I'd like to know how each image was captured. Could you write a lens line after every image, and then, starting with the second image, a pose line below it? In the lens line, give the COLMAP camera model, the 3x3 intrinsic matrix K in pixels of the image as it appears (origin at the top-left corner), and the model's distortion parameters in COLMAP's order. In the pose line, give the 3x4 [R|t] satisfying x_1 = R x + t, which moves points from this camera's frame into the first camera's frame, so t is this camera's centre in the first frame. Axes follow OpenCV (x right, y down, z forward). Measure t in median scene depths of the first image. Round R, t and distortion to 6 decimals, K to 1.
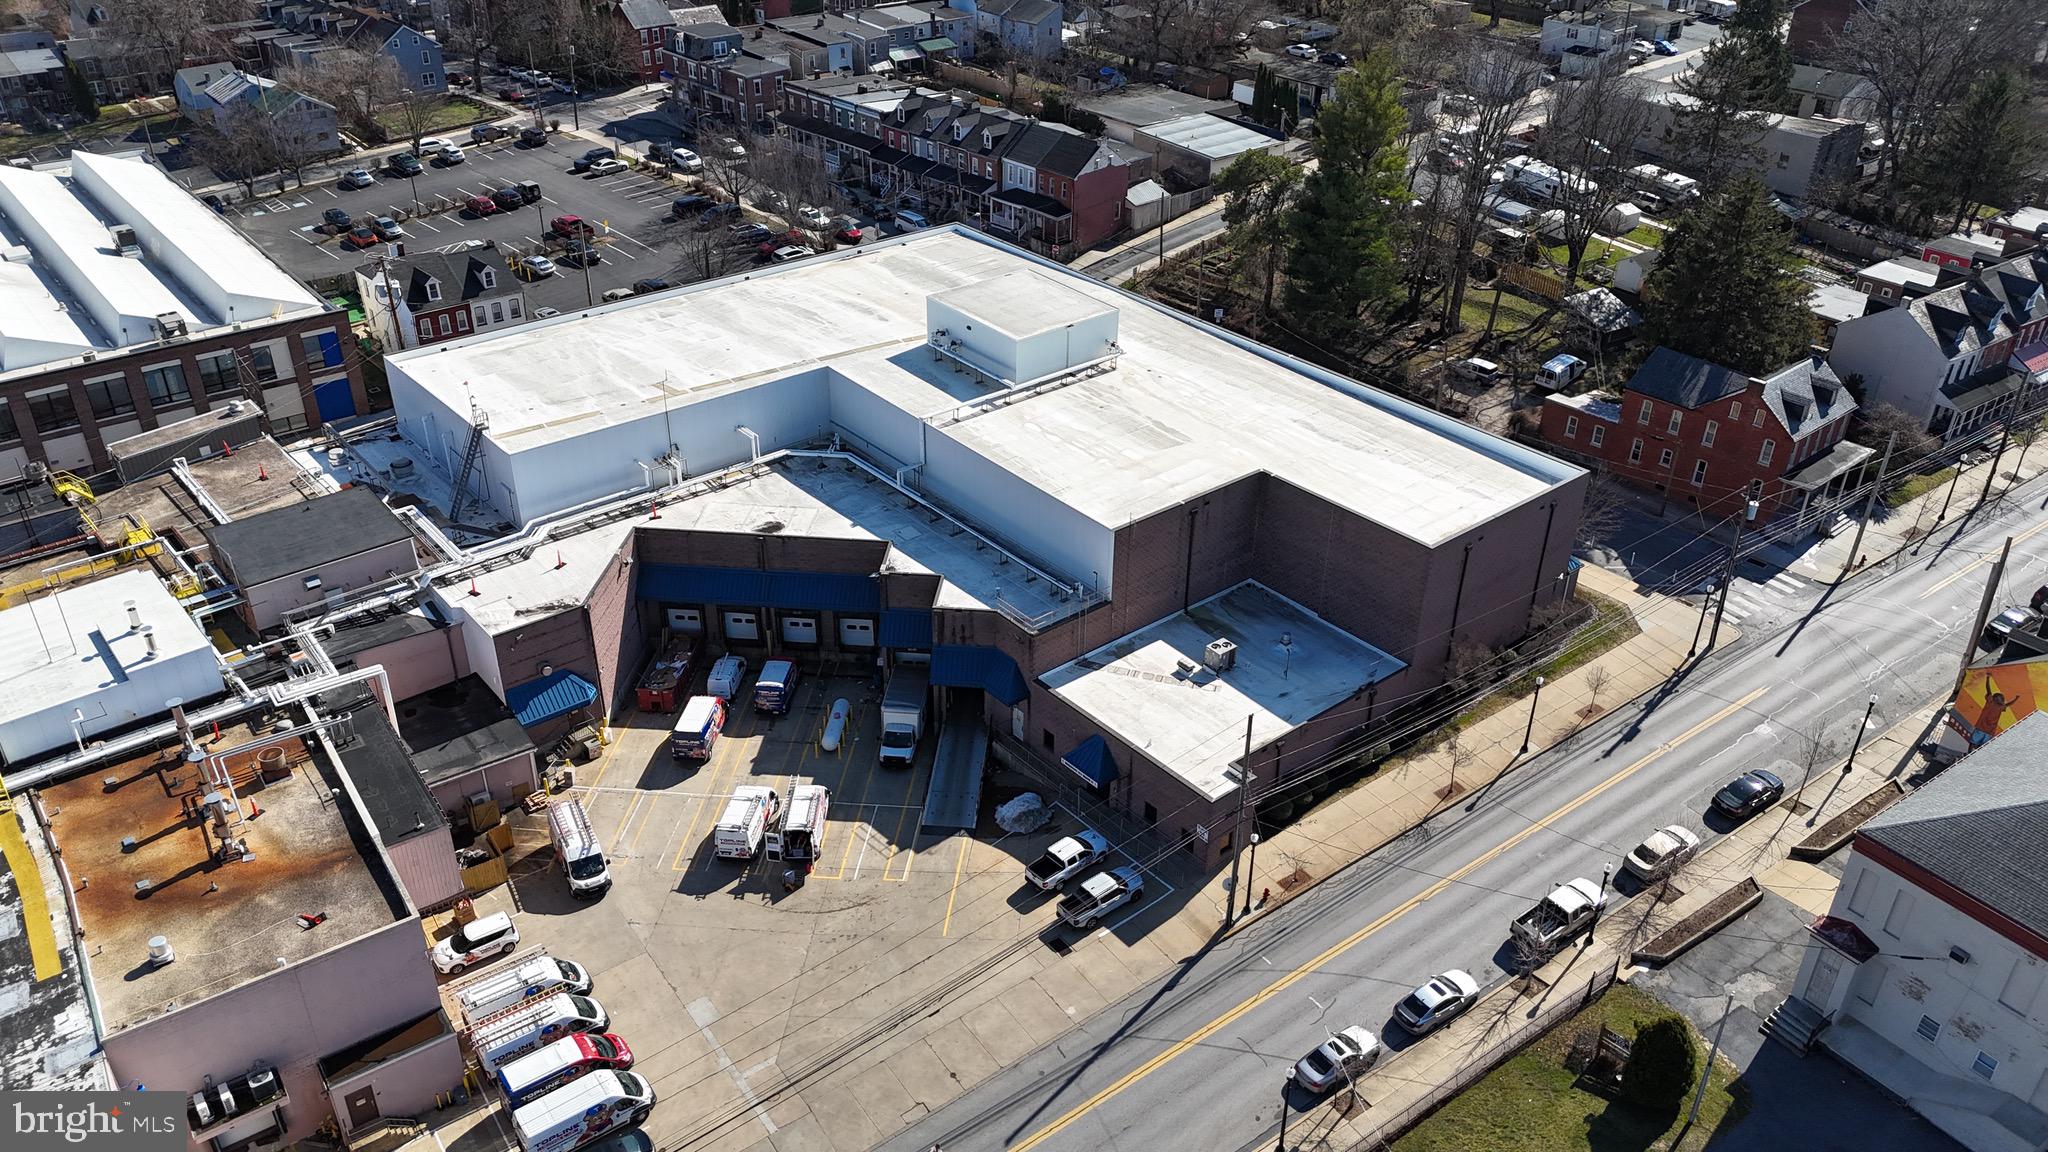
lens RADIAL K [[1502.5, 0, 1029.8], [0, 1502.5, 581.4], [0, 0, 1]] dist [0.095712, -0.113093]
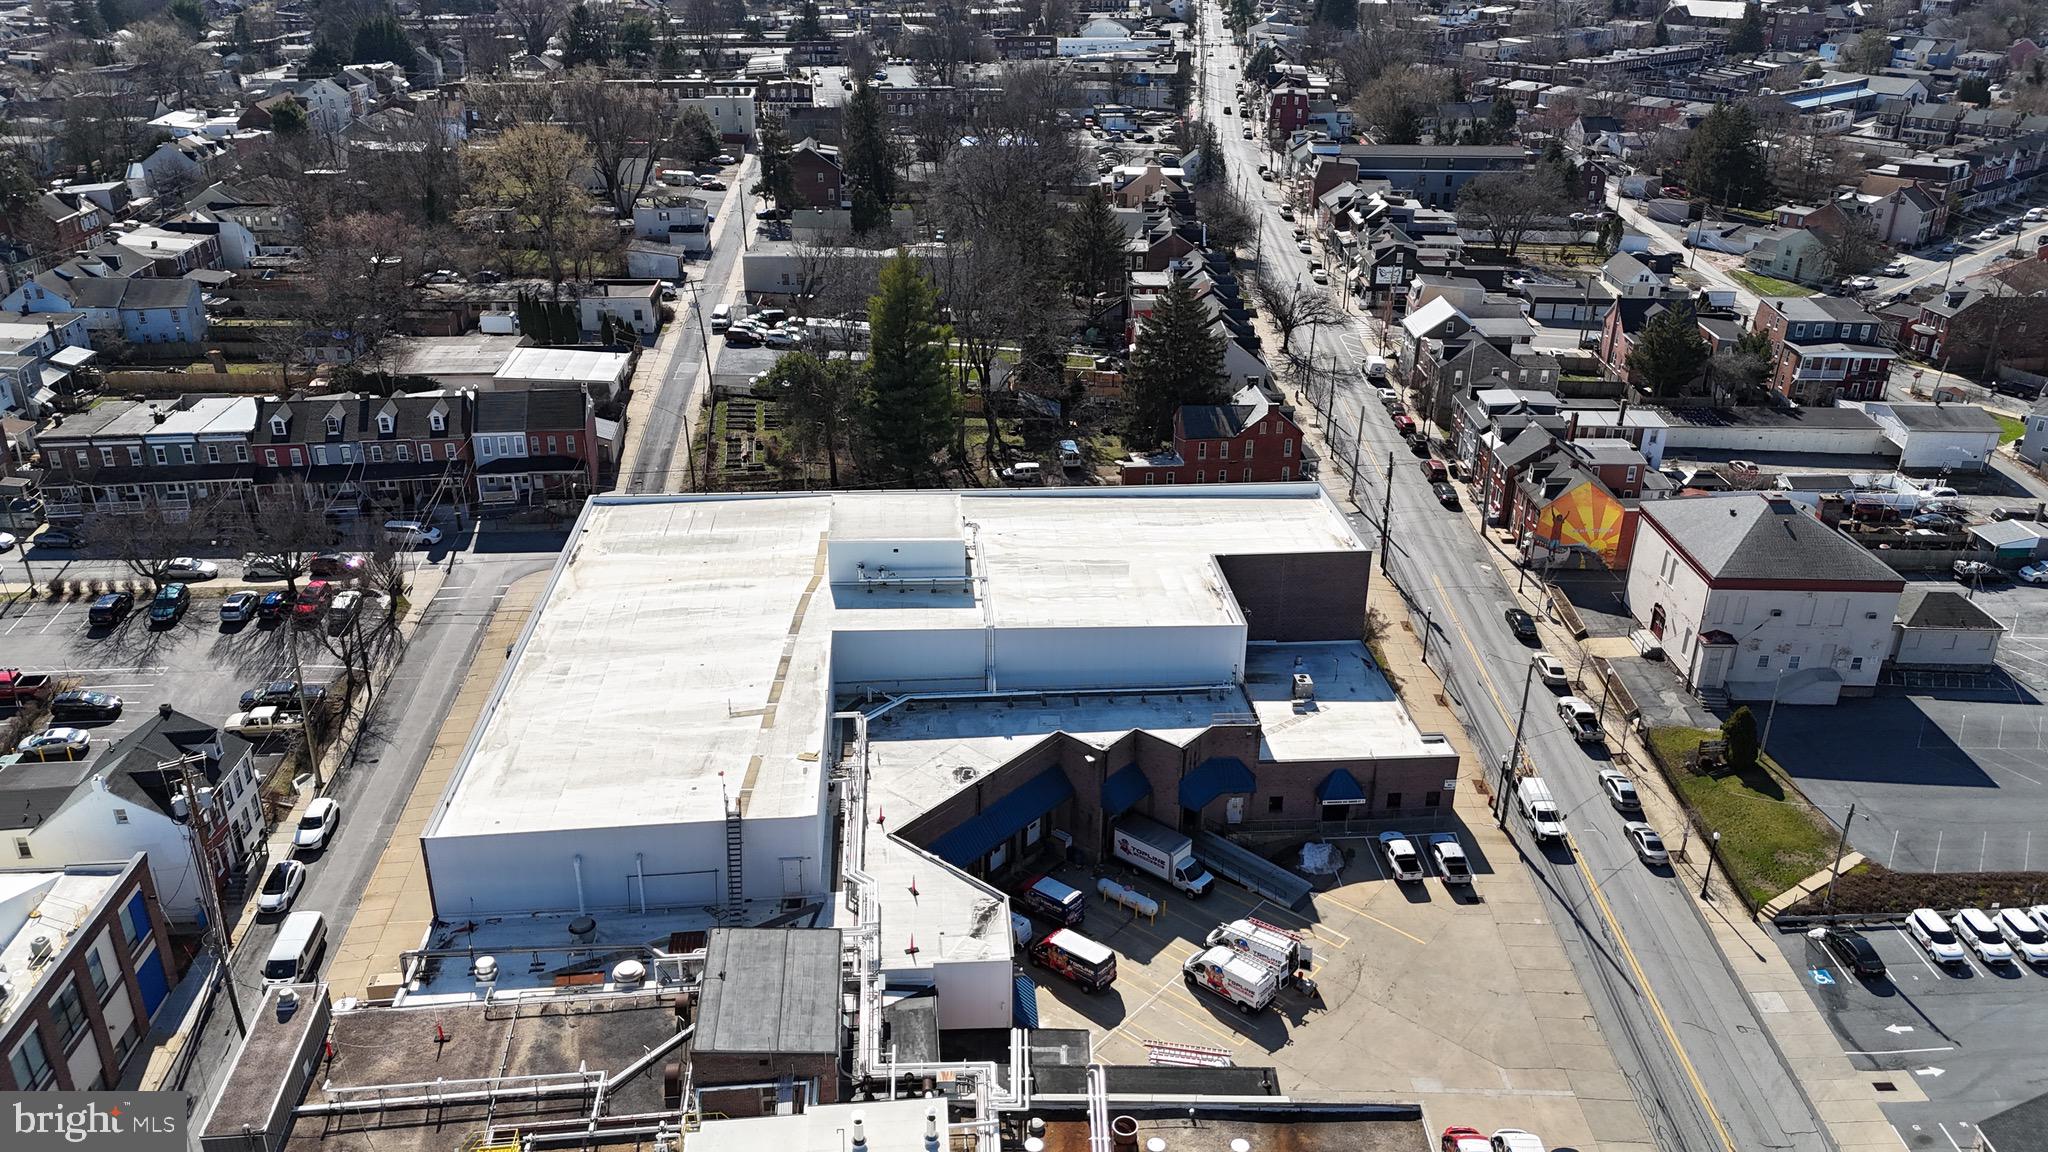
lens RADIAL K [[1502.5, 0, 1029.8], [0, 1502.5, 581.4], [0, 0, 1]] dist [0.095712, -0.113093]
pose [[0.577082, -0.351095, 0.737367, -0.937339], [0.415126, 0.903640, 0.105377, -0.268161], [-0.703312, 0.245289, 0.667223, 0.277616]]
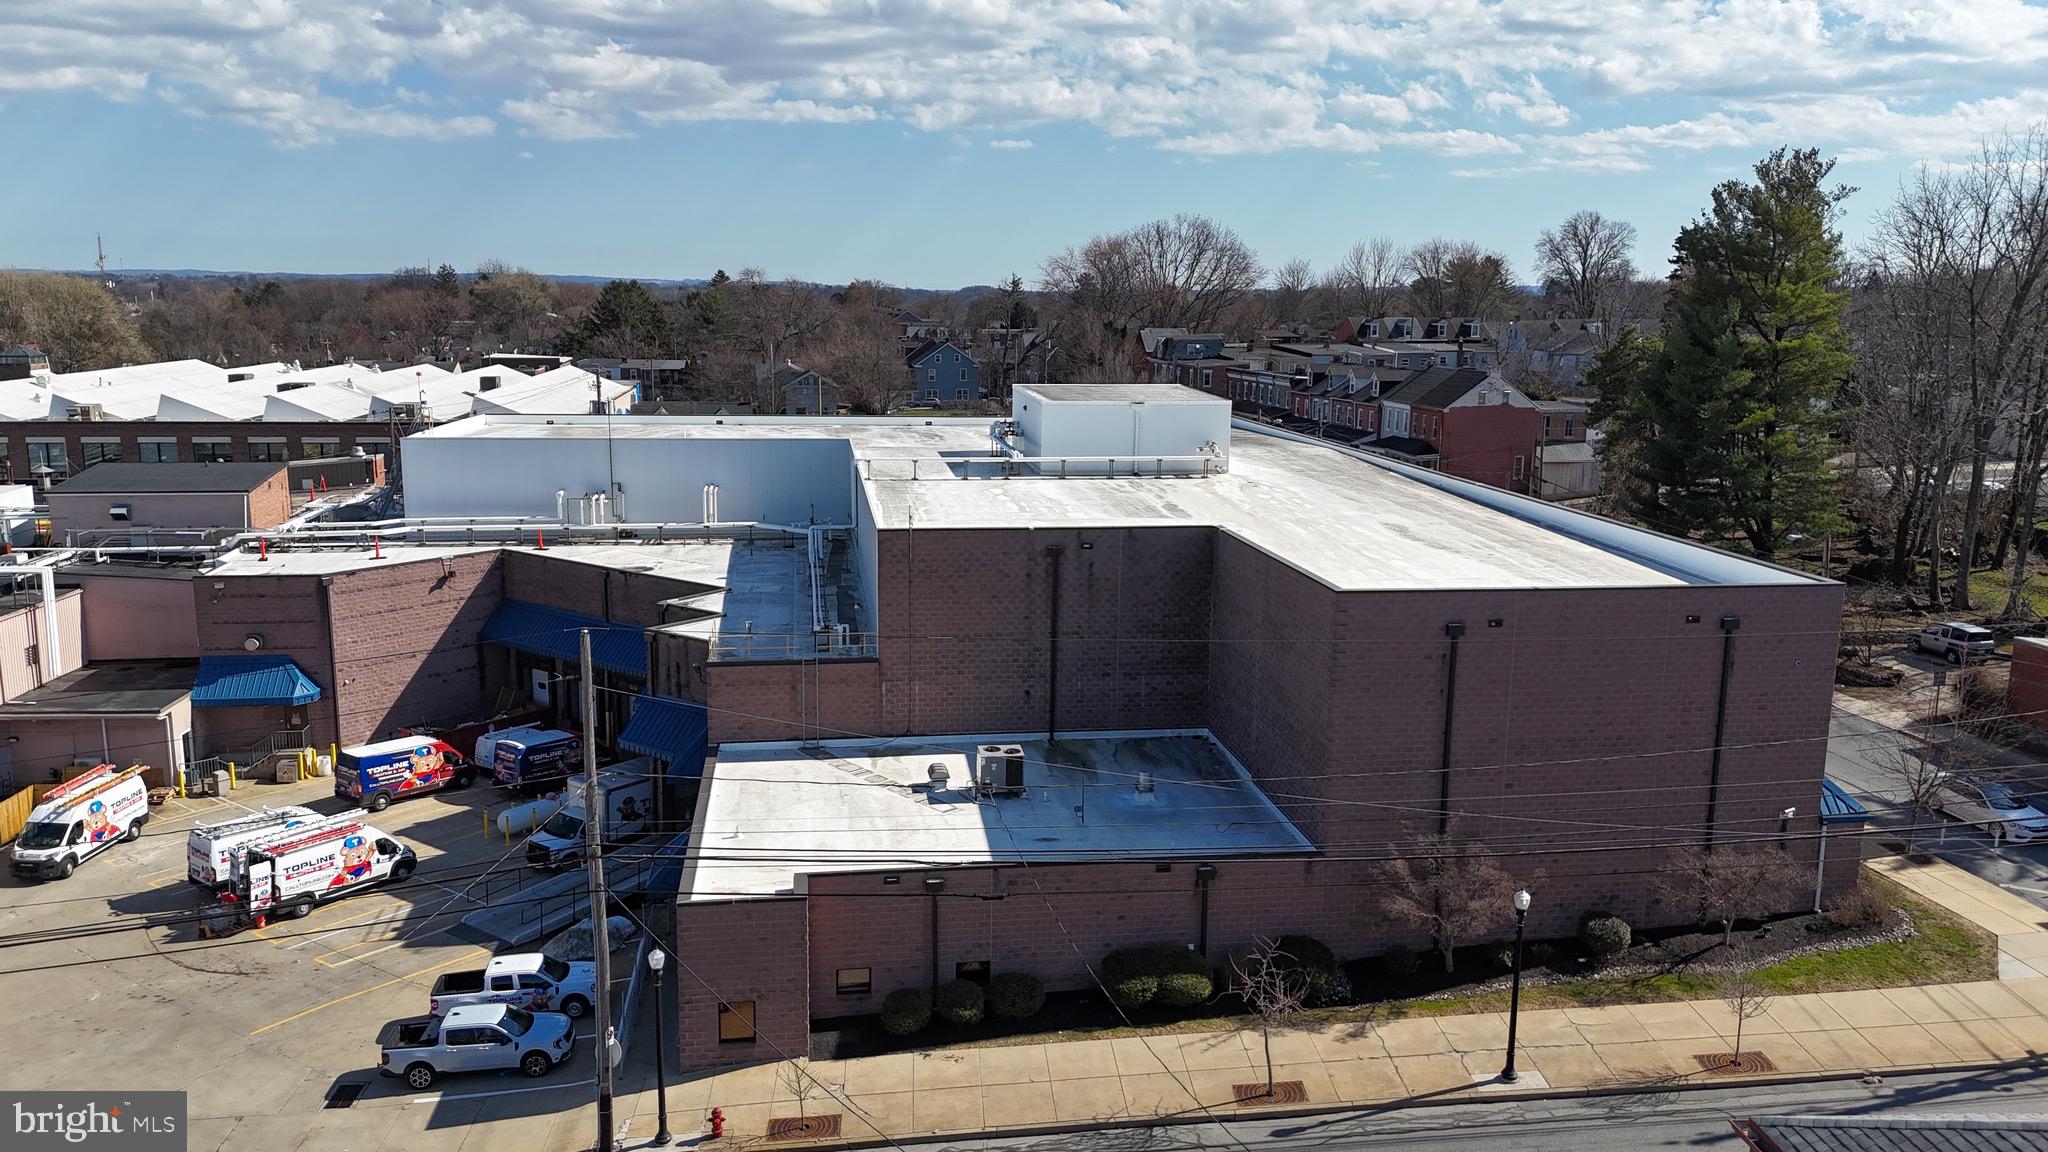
lens RADIAL K [[1502.5, 0, 1029.8], [0, 1502.5, 581.4], [0, 0, 1]] dist [0.095712, -0.113093]
pose [[0.854303, 0.095792, -0.510872, 0.419408], [-0.267081, 0.924093, -0.273351, 0.135580], [0.445908, 0.369969, 0.815039, 0.519103]]
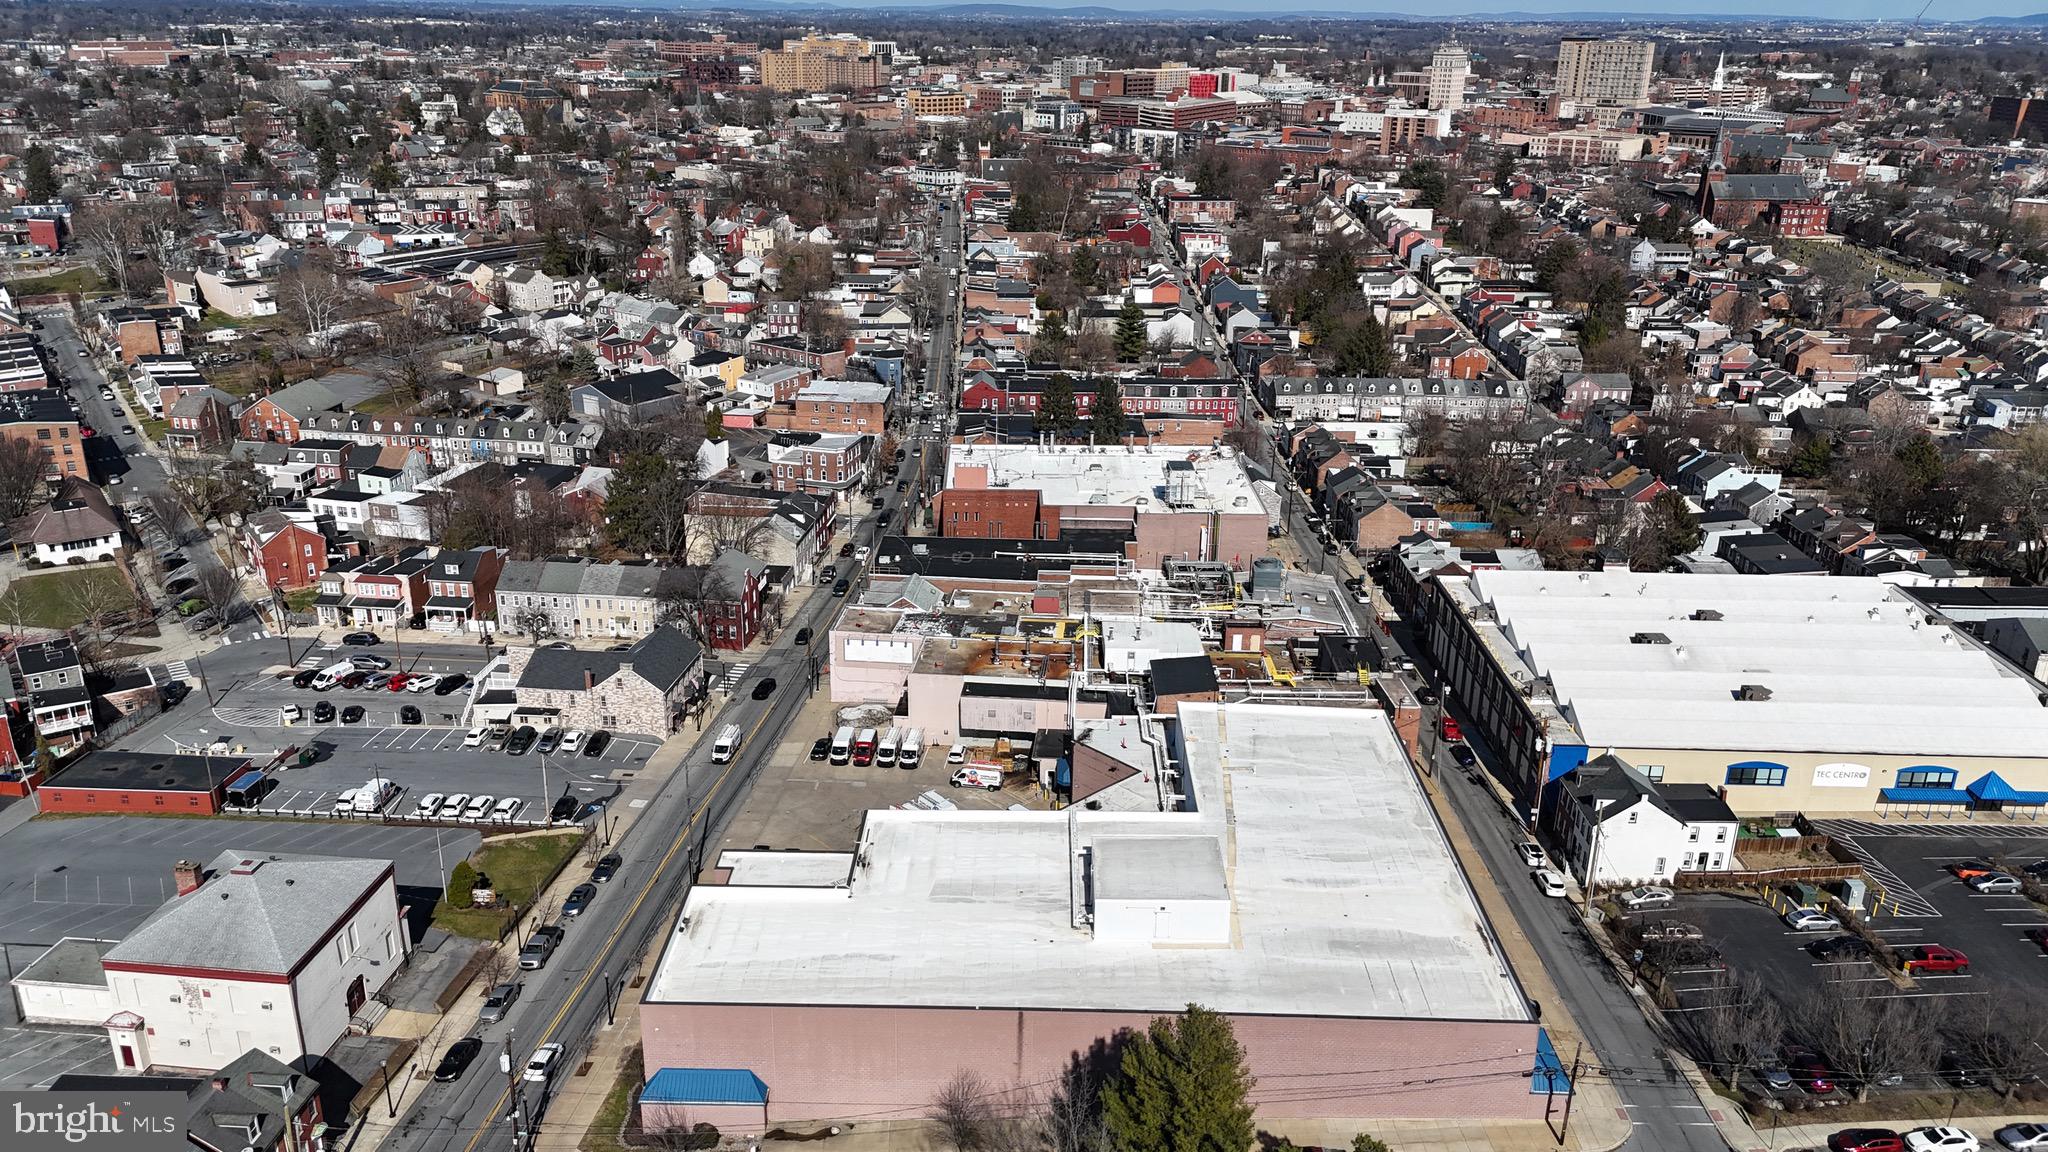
lens RADIAL K [[1502.5, 0, 1029.8], [0, 1502.5, 581.4], [0, 0, 1]] dist [0.095712, -0.113093]
pose [[-0.644167, 0.243586, -0.725062, 0.998207], [-0.411912, 0.688263, 0.597179, -1.168455], [0.644497, 0.683345, -0.343021, 1.451789]]
